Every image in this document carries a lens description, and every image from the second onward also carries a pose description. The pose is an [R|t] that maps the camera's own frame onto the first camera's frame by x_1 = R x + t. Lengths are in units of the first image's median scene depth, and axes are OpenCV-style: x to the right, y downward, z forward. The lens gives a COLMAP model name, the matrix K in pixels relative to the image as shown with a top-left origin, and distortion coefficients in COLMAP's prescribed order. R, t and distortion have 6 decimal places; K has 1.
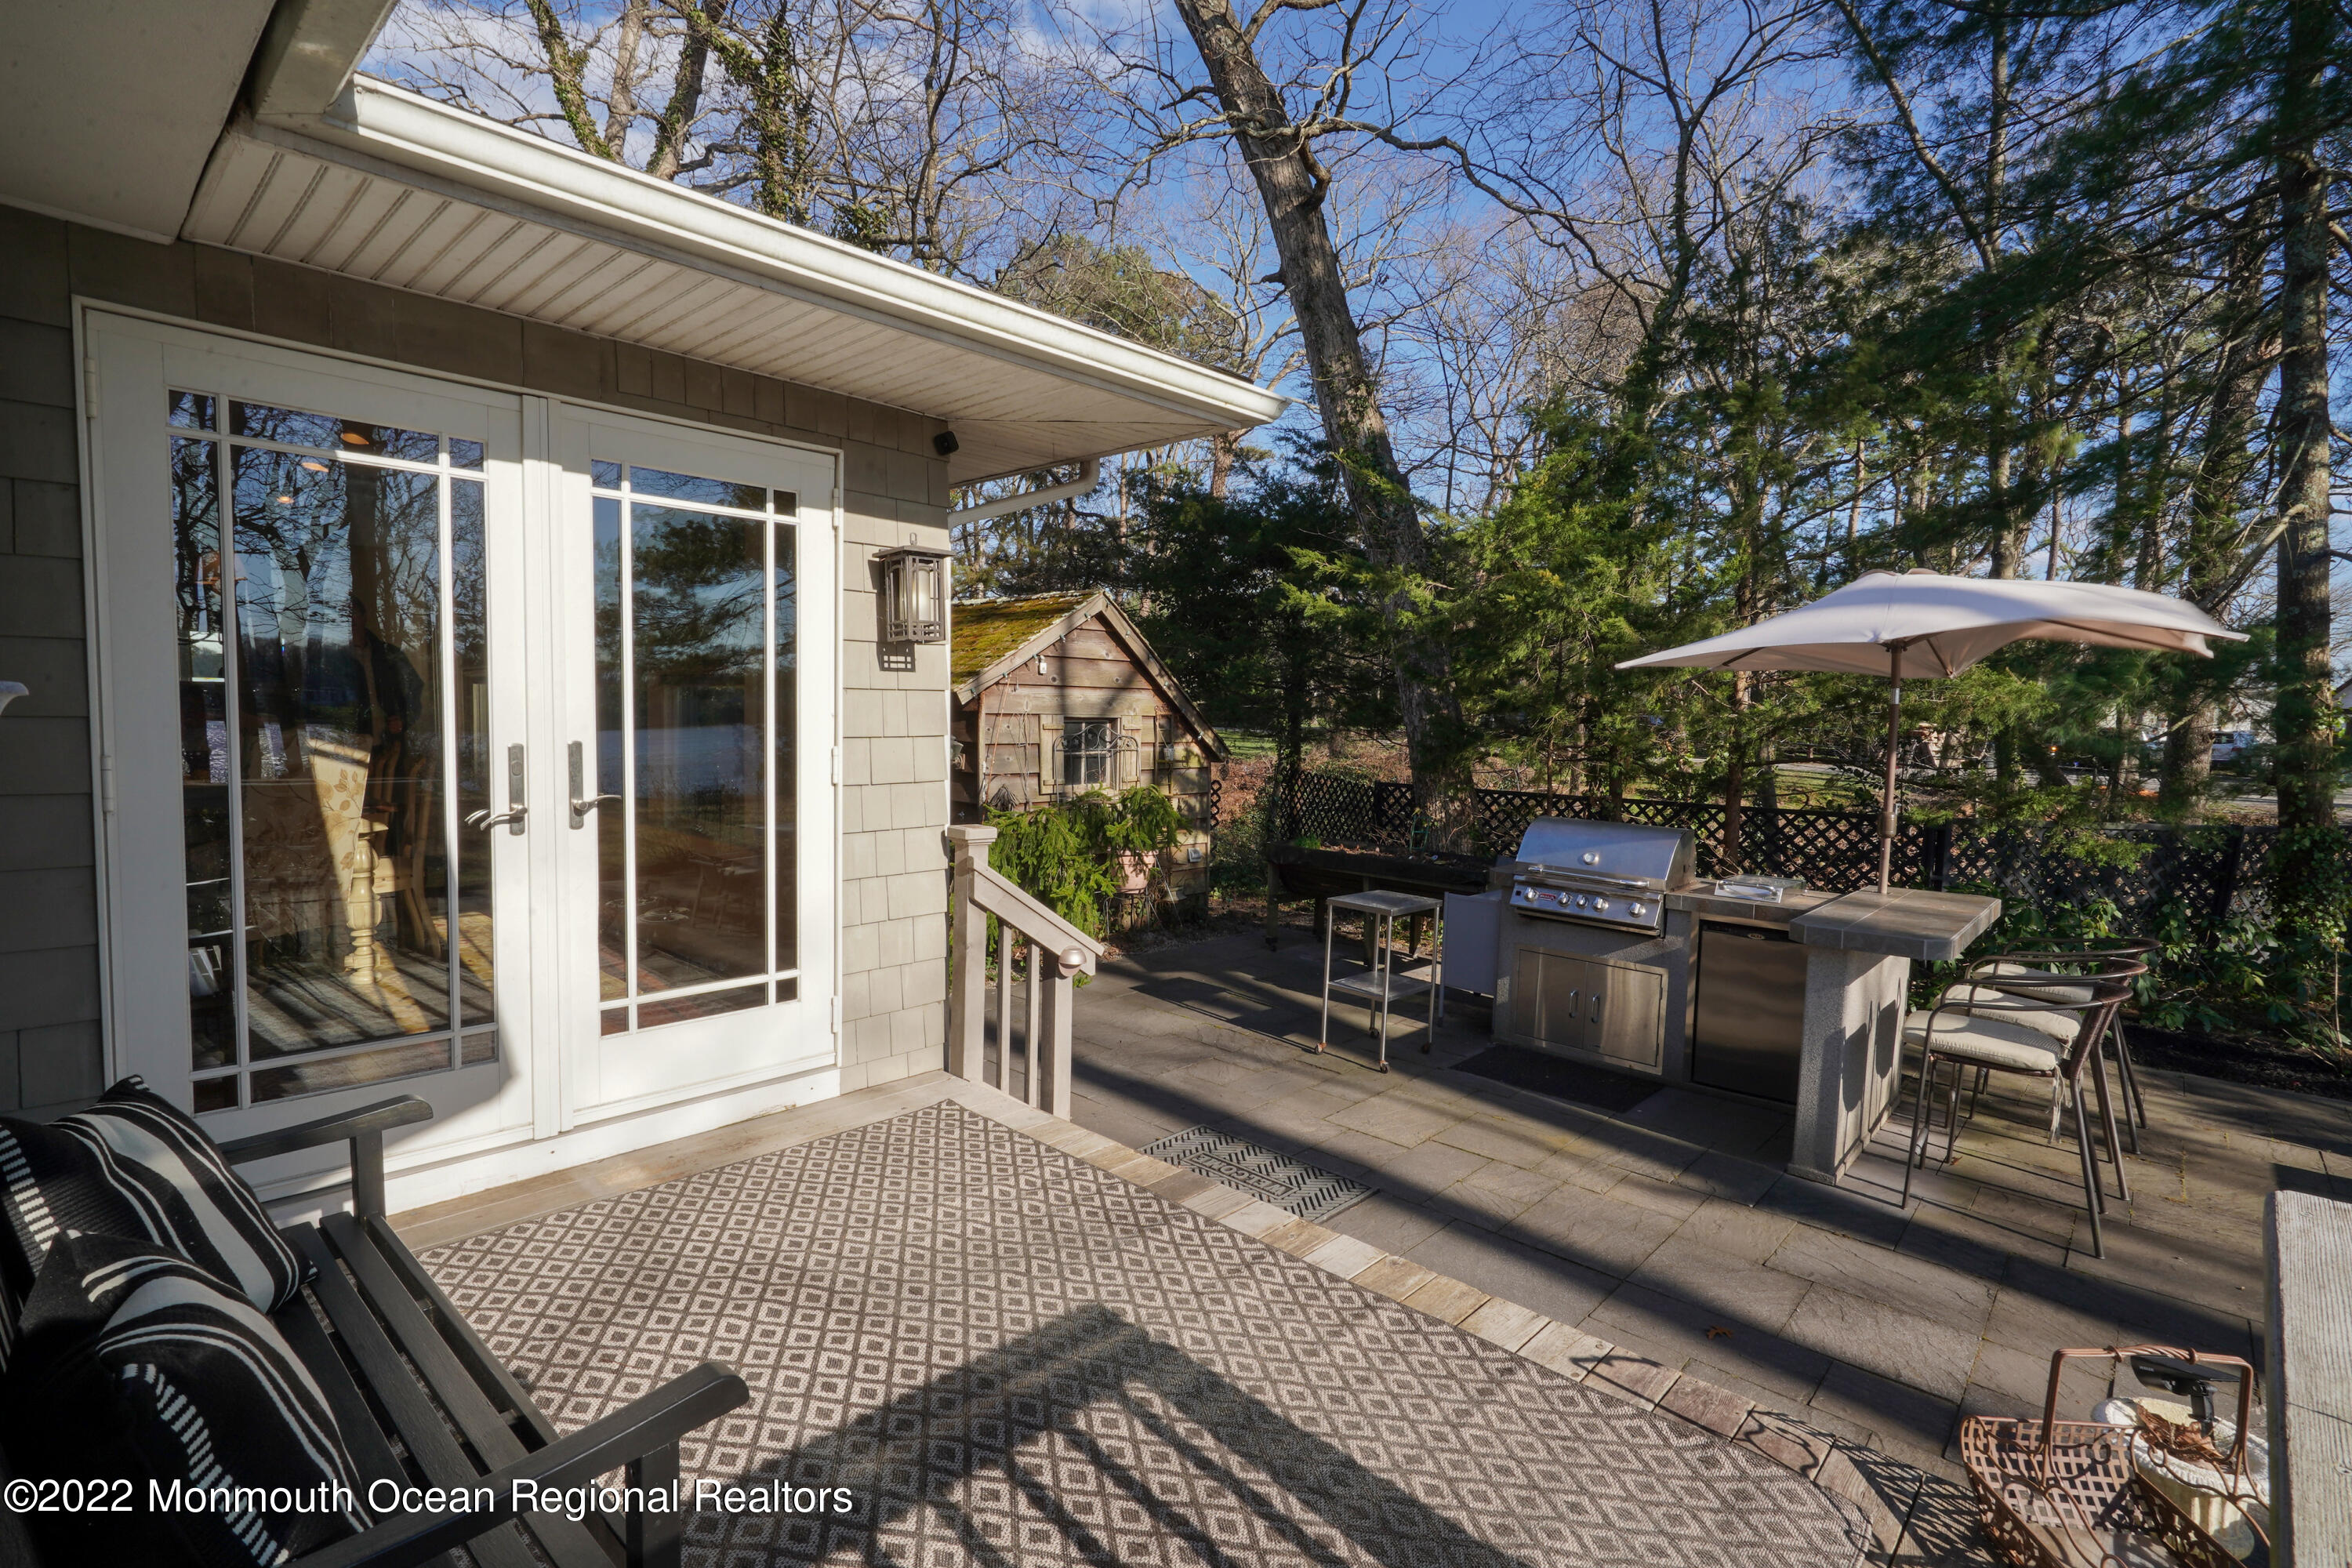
lens RADIAL K [[1113.2, 0, 1183.8], [0, 1113.2, 779.8], [0, 0, 1]] dist [-0.001550, -0.000580]
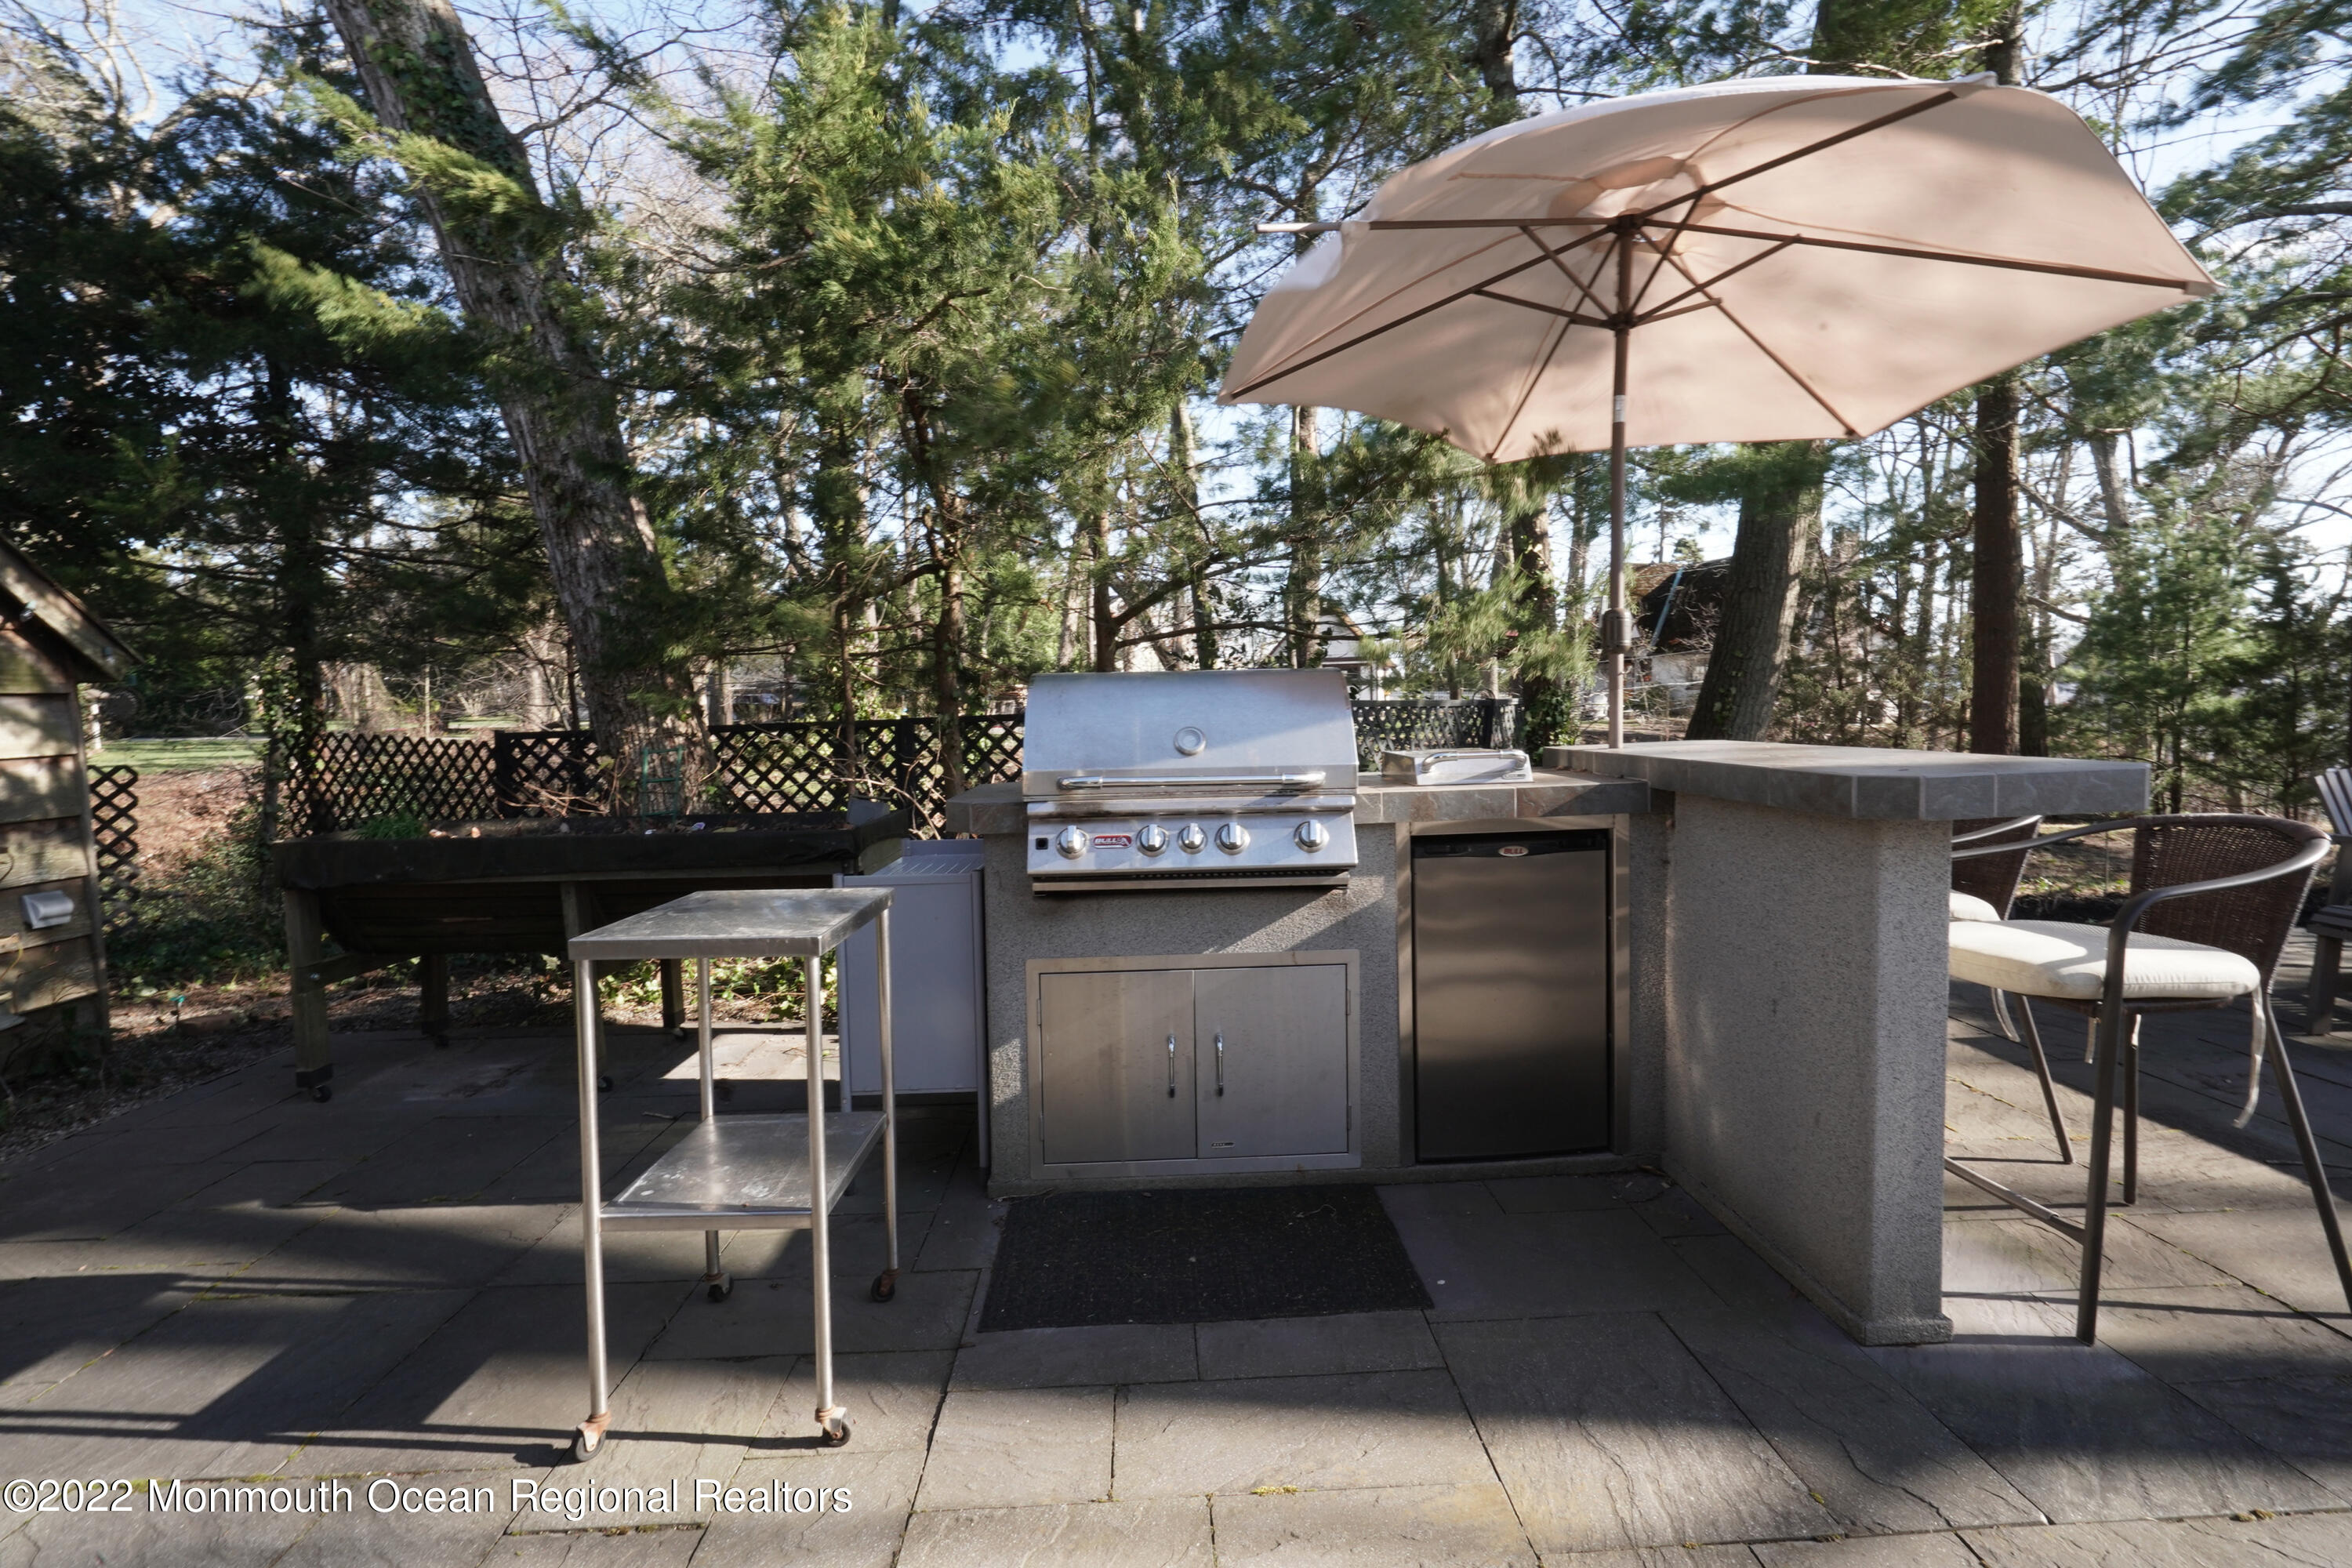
lens RADIAL K [[1113.2, 0, 1183.8], [0, 1113.2, 779.8], [0, 0, 1]] dist [-0.001550, -0.000580]
pose [[0.710202, -0.074209, 0.700076, 0.042812], [0.085532, 0.996158, 0.018825, 0.077509], [-0.698783, 0.046509, 0.713820, 0.682619]]
